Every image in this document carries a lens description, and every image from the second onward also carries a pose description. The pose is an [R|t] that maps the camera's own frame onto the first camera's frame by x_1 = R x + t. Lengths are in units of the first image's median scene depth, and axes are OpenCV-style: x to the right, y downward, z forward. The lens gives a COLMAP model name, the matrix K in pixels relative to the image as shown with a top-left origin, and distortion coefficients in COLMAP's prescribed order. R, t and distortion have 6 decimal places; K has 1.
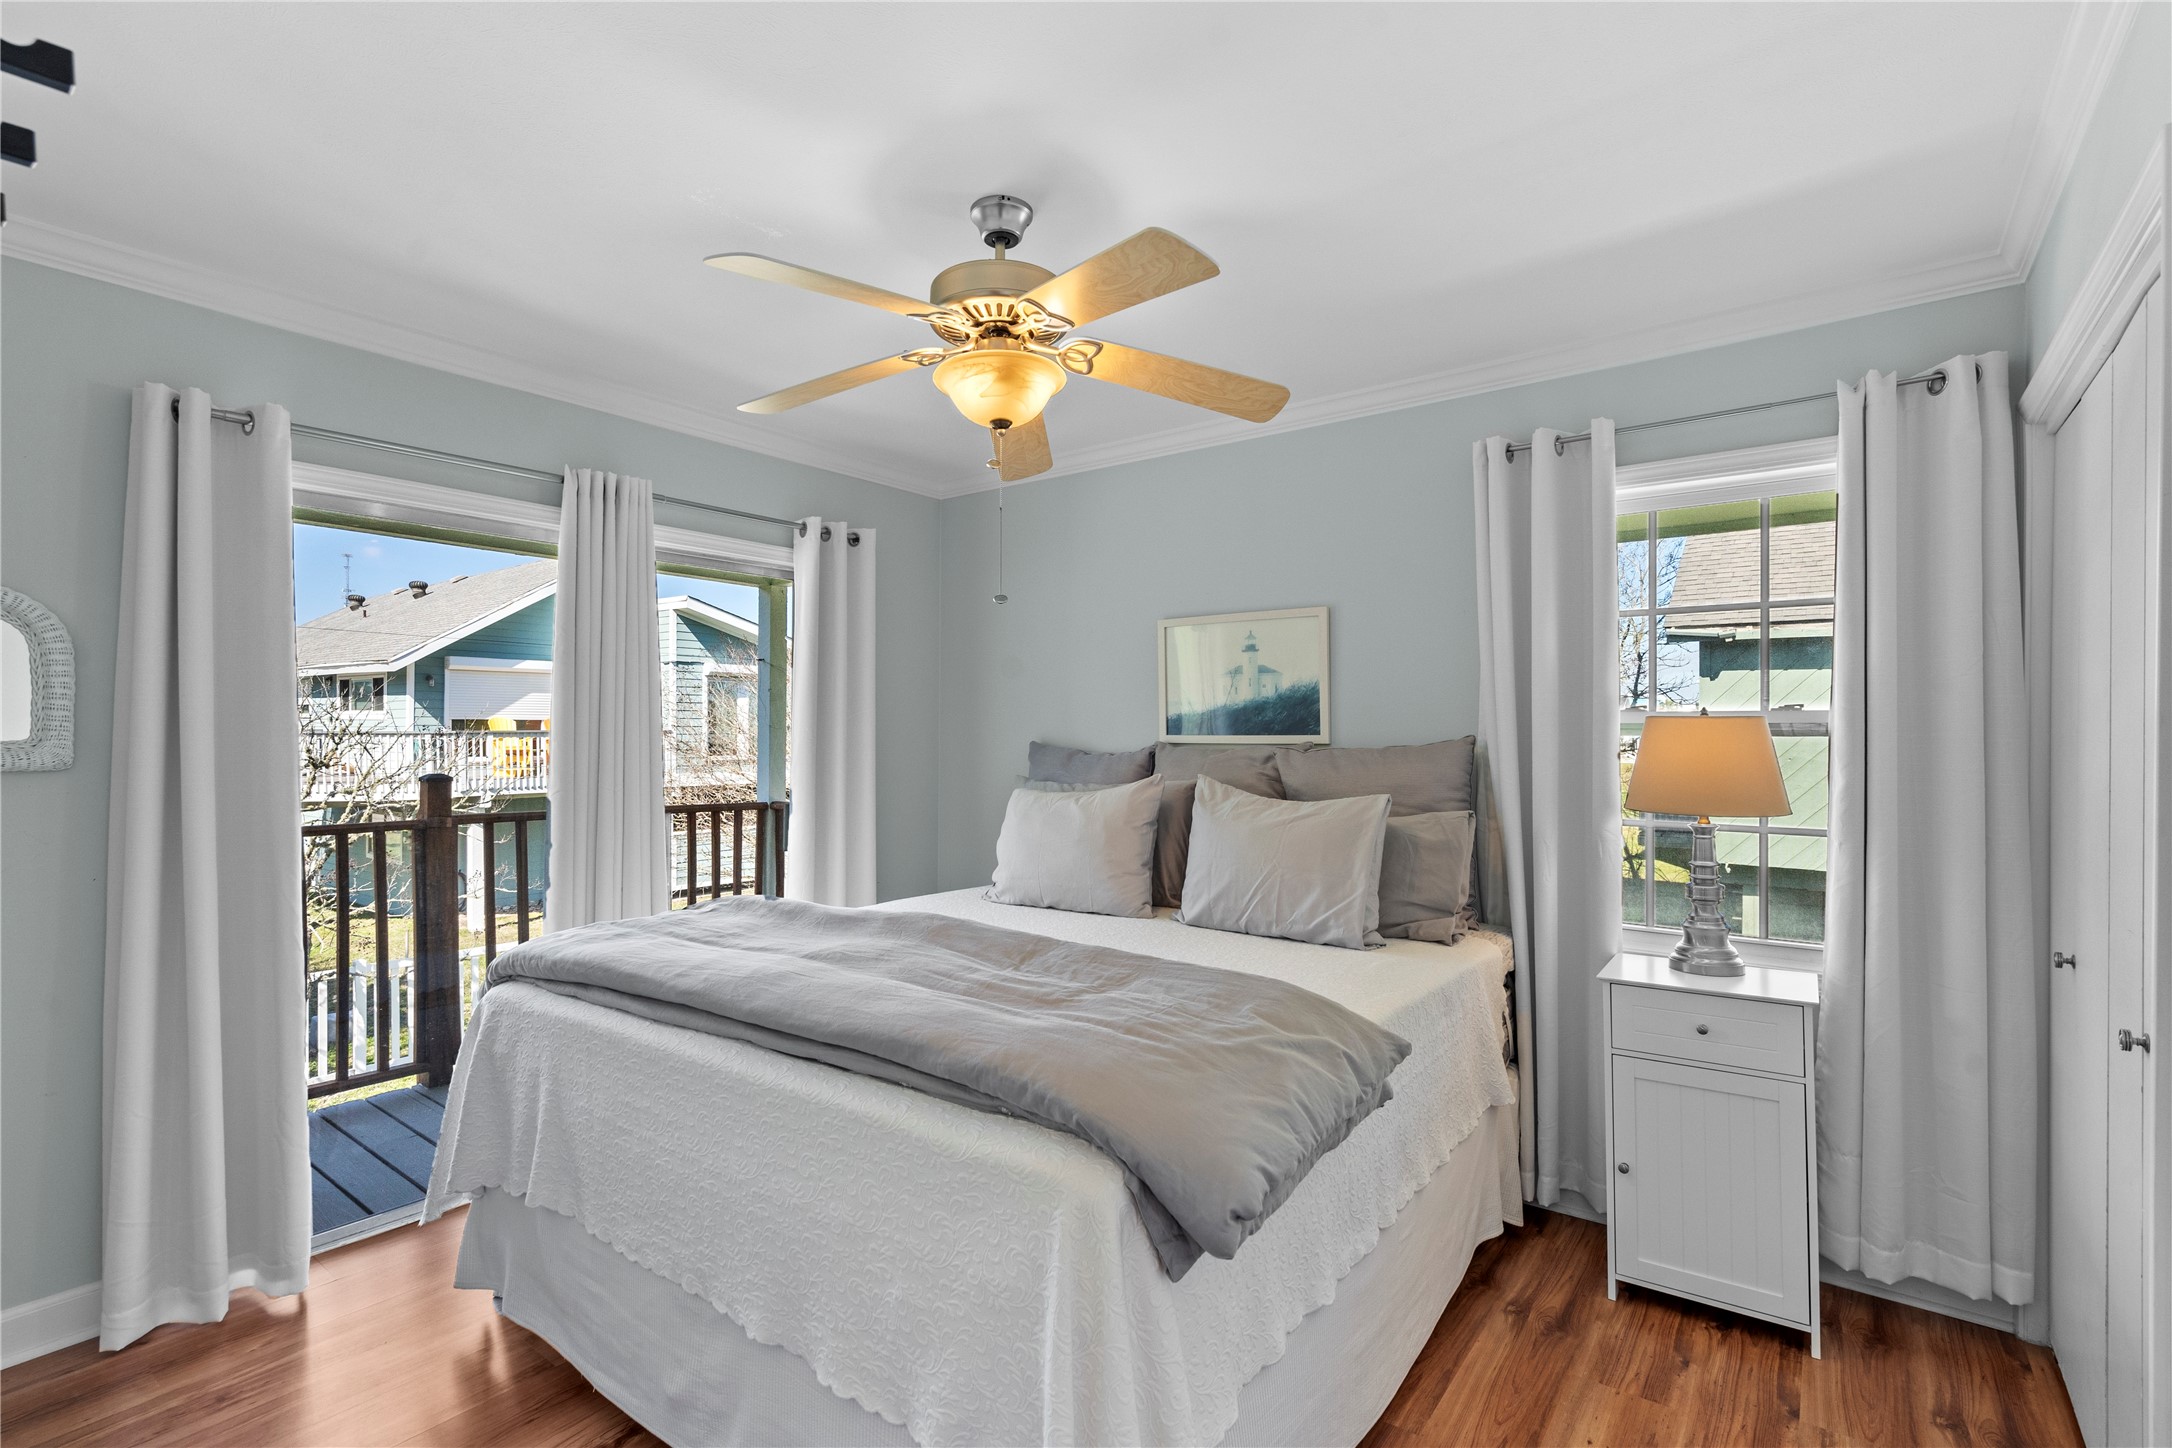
lens RADIAL K [[1005.9, 0, 1077.1], [0, 1005.9, 716.3], [0, 0, 1]] dist [-0.000775, 0.002025]
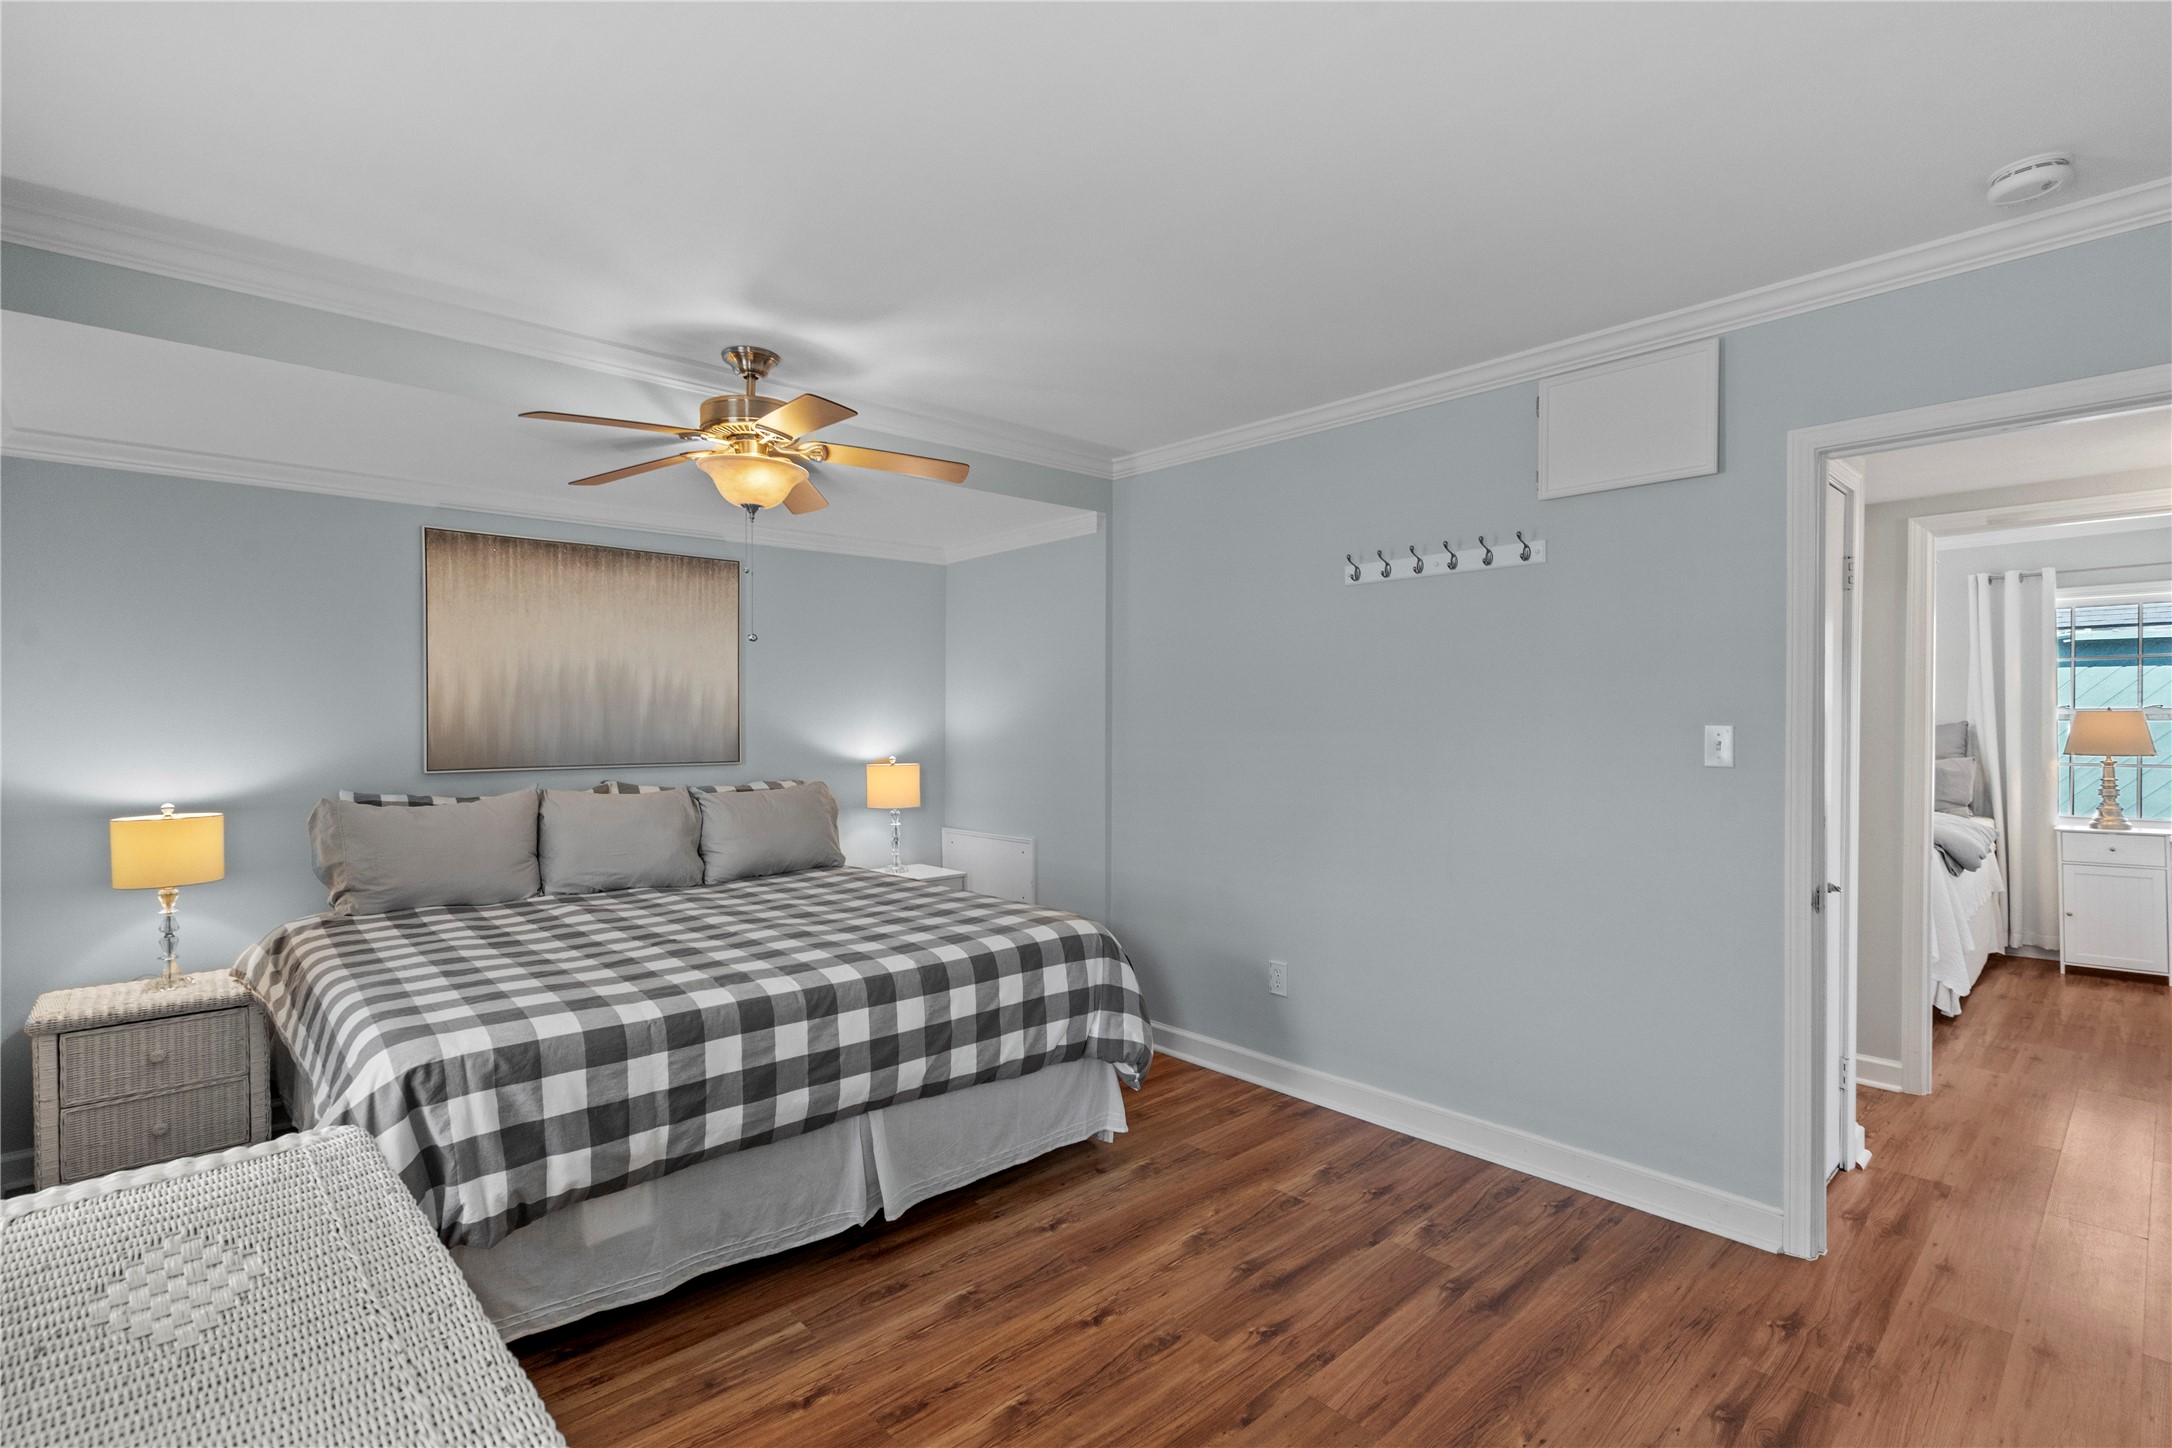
lens RADIAL K [[1005.9, 0, 1094.7], [0, 1005.9, 735.5], [0, 0, 1]] dist [-0.000775, 0.002025]
pose [[0.986257, -0.005577, -0.165123, -1.065924], [0.006852, 0.999951, 0.007150, 0.022638], [0.165075, -0.008183, 0.986247, -1.359105]]
